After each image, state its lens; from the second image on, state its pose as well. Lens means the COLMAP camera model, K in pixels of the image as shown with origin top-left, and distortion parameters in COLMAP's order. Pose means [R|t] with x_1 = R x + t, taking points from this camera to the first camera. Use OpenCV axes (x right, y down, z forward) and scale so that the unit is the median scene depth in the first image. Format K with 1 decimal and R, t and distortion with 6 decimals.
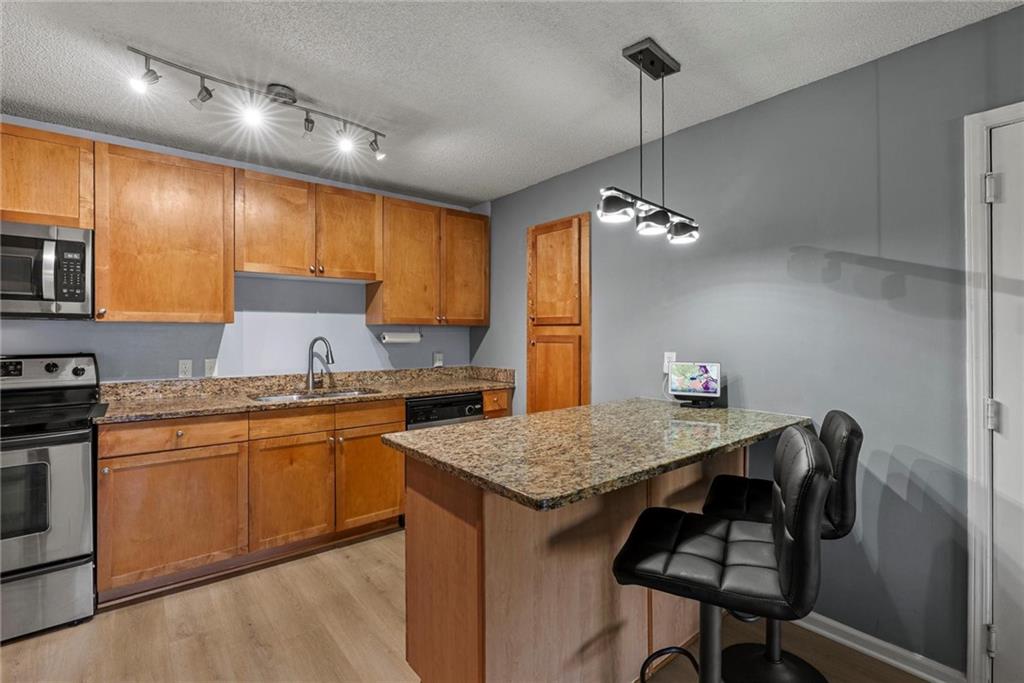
lens RADIAL K [[469.8, 0, 510.1], [0, 469.8, 330.0], [0, 0, 1]] dist [-0.005573, 0.002233]
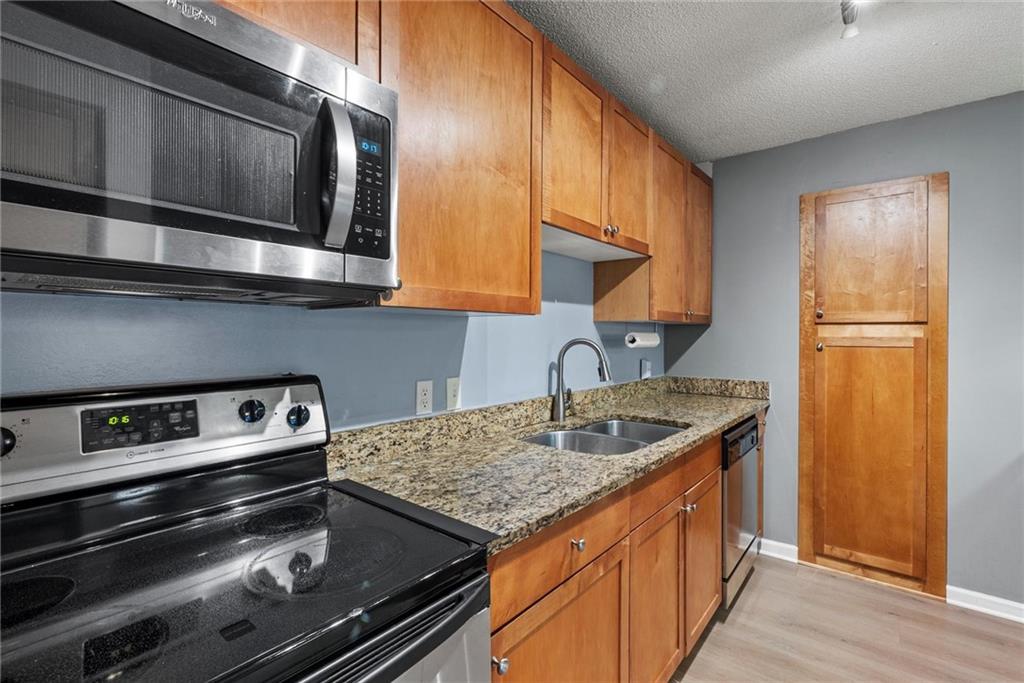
lens RADIAL K [[469.8, 0, 515.3], [0, 469.8, 334.1], [0, 0, 1]] dist [-0.005573, 0.002233]
pose [[0.977698, 0.004567, 0.209967, -0.678007], [-0.007034, 0.999915, 0.011007, 0.001894], [-0.209898, -0.012239, 0.977647, 0.426822]]
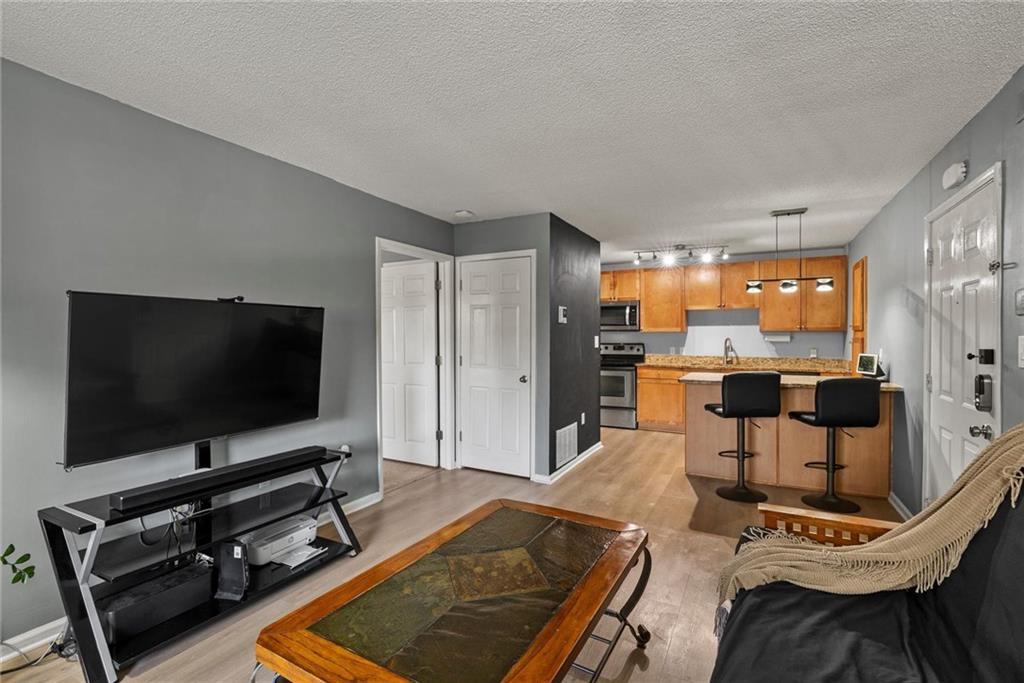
lens RADIAL K [[469.8, 0, 519.8], [0, 469.8, 343.4], [0, 0, 1]] dist [-0.005573, 0.002233]
pose [[0.407510, 0.015400, -0.913071, 1.138048], [0.008096, 0.999758, 0.020476, -0.011234], [0.913165, -0.015736, 0.407286, -0.666293]]
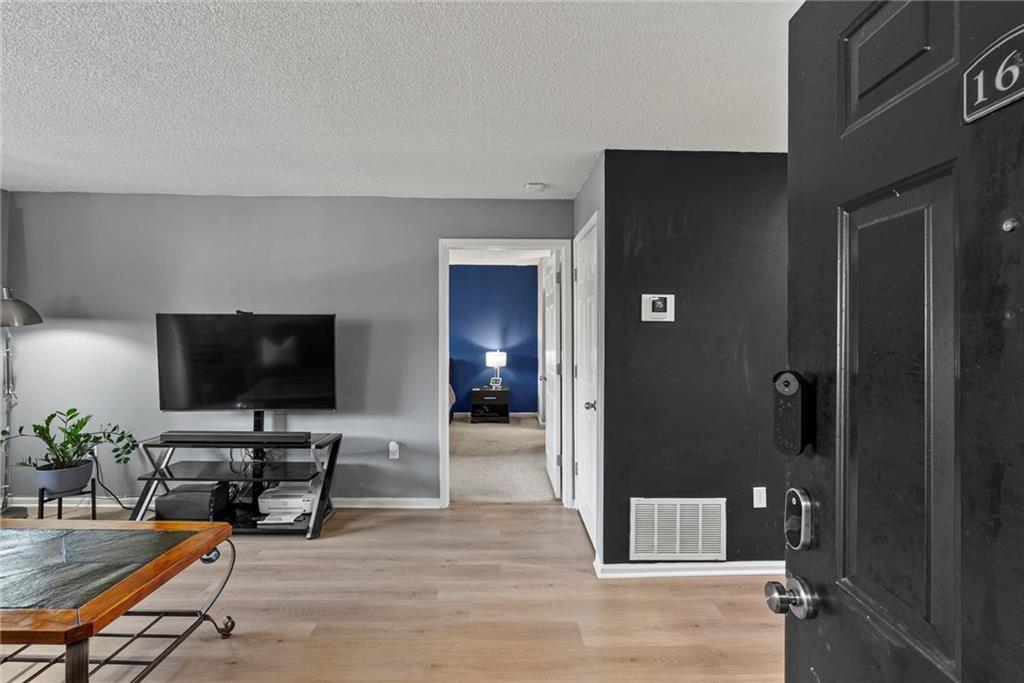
lens RADIAL K [[469.8, 0, 506.0], [0, 469.8, 327.8], [0, 0, 1]] dist [-0.005573, 0.002233]
pose [[-0.614467, -0.011563, -0.788858, 0.708283], [0.002128, 0.999865, -0.016314, -0.017157], [0.788939, -0.011703, -0.614360, 0.396338]]
